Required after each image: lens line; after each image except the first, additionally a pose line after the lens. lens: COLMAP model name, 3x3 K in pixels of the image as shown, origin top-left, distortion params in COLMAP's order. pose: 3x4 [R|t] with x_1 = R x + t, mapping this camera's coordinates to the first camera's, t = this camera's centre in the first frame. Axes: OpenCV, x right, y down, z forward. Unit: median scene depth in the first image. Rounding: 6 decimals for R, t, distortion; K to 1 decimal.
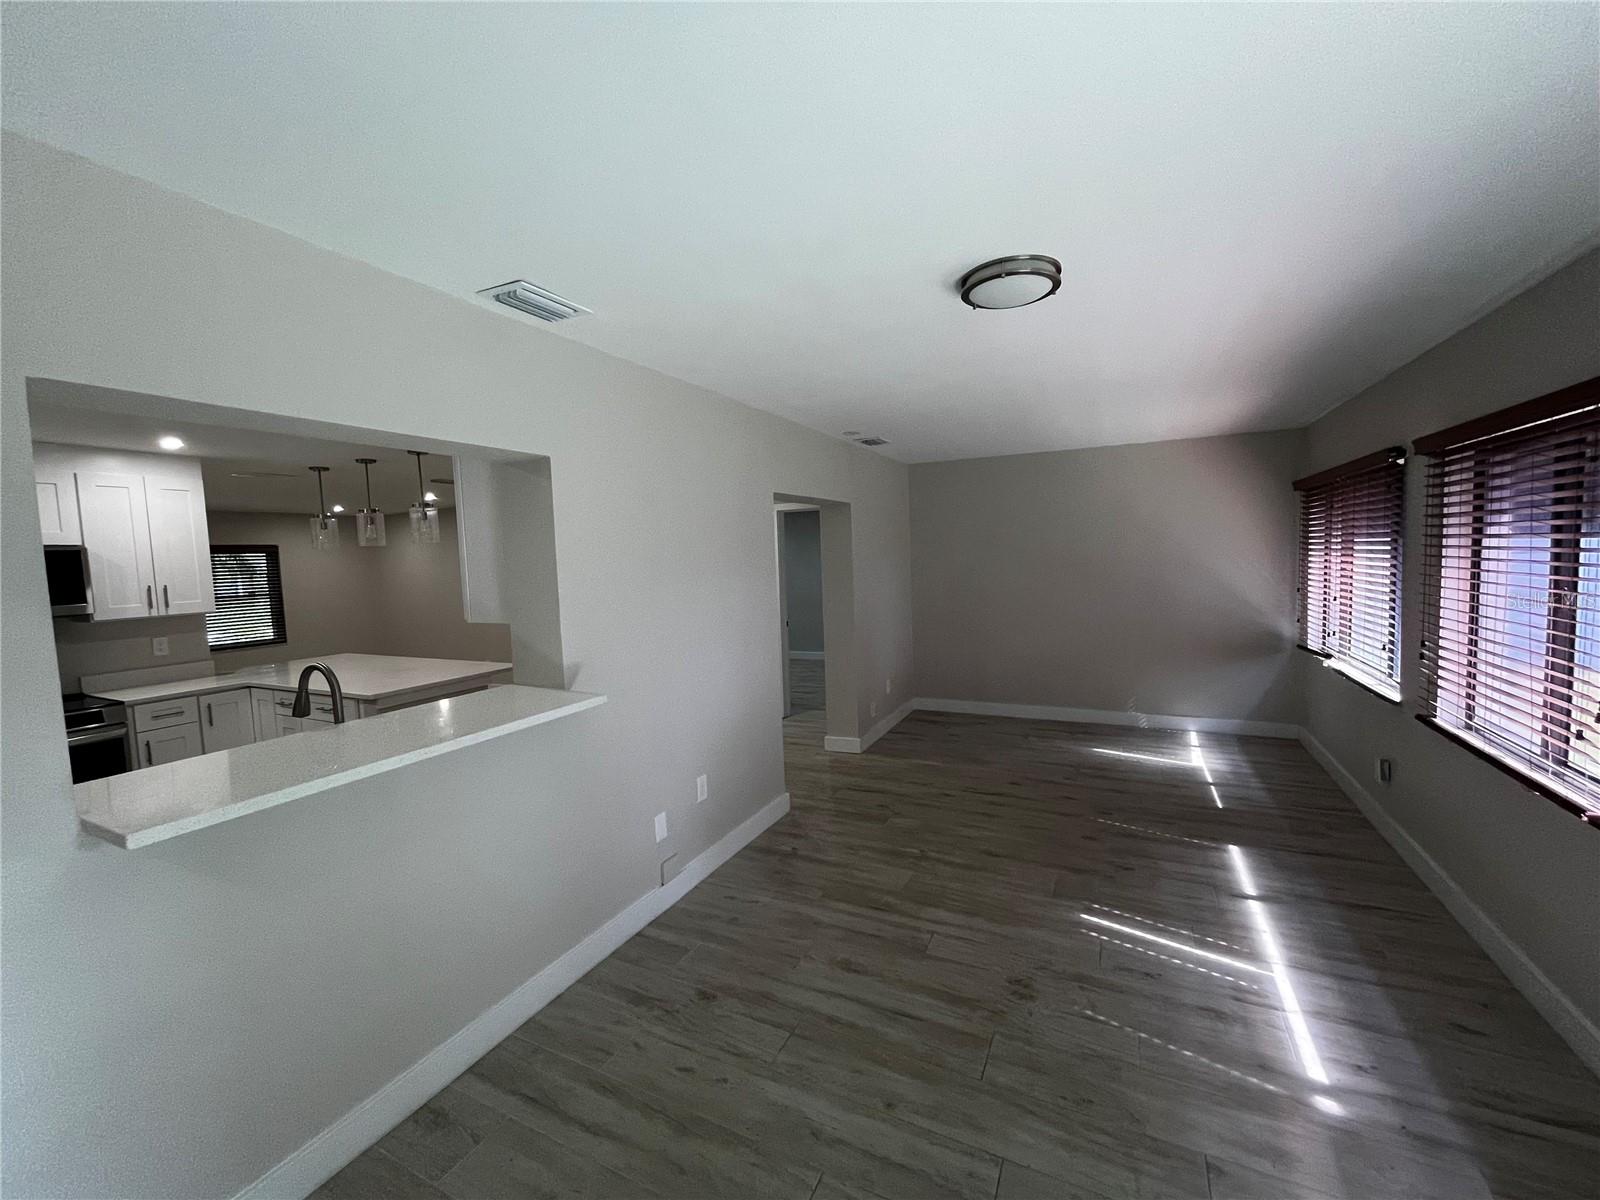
lens RADIAL K [[649.6, 0, 800.0], [0, 649.6, 600.0], [0, 0, 1]] dist [-0.002254, -0.000146]
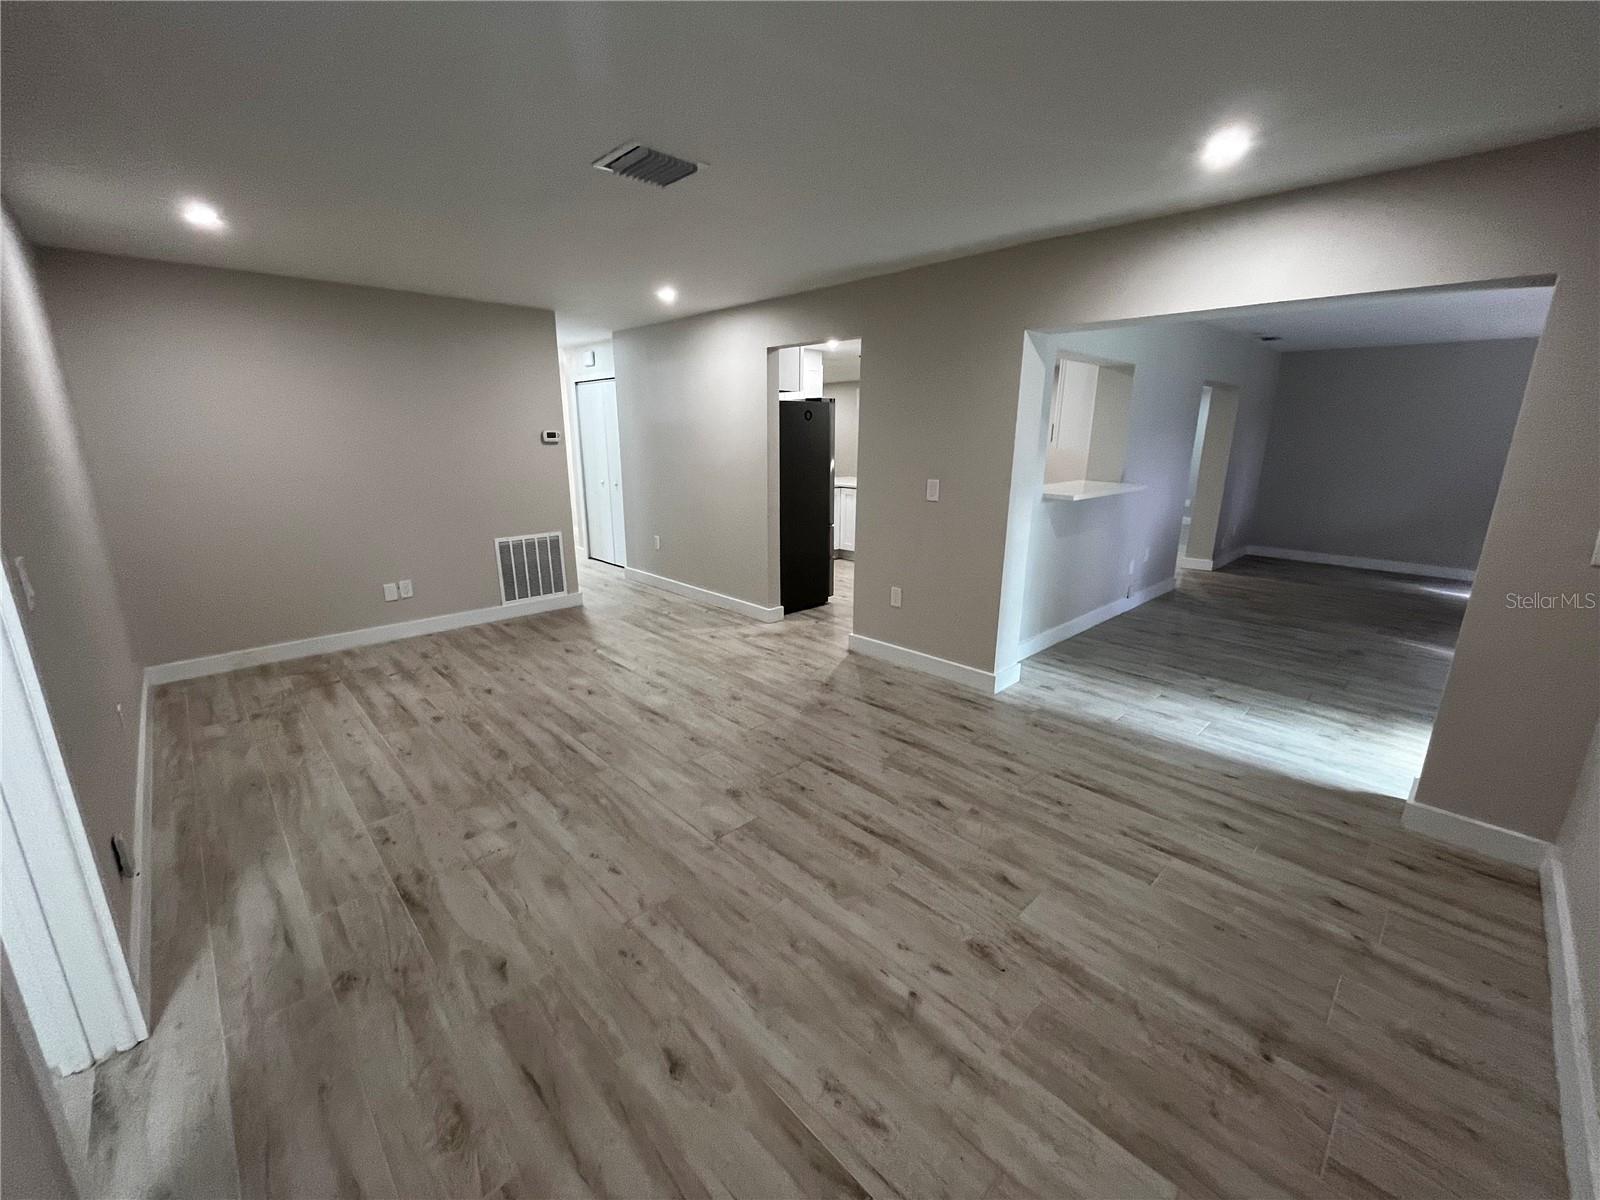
lens RADIAL K [[649.6, 0, 800.0], [0, 649.6, 600.0], [0, 0, 1]] dist [-0.002254, -0.000146]
pose [[0.938604, 0.133178, -0.318253, -0.546838], [-0.069199, 0.976415, 0.204514, 0.132665], [0.337984, -0.169935, 0.925683, -1.171073]]
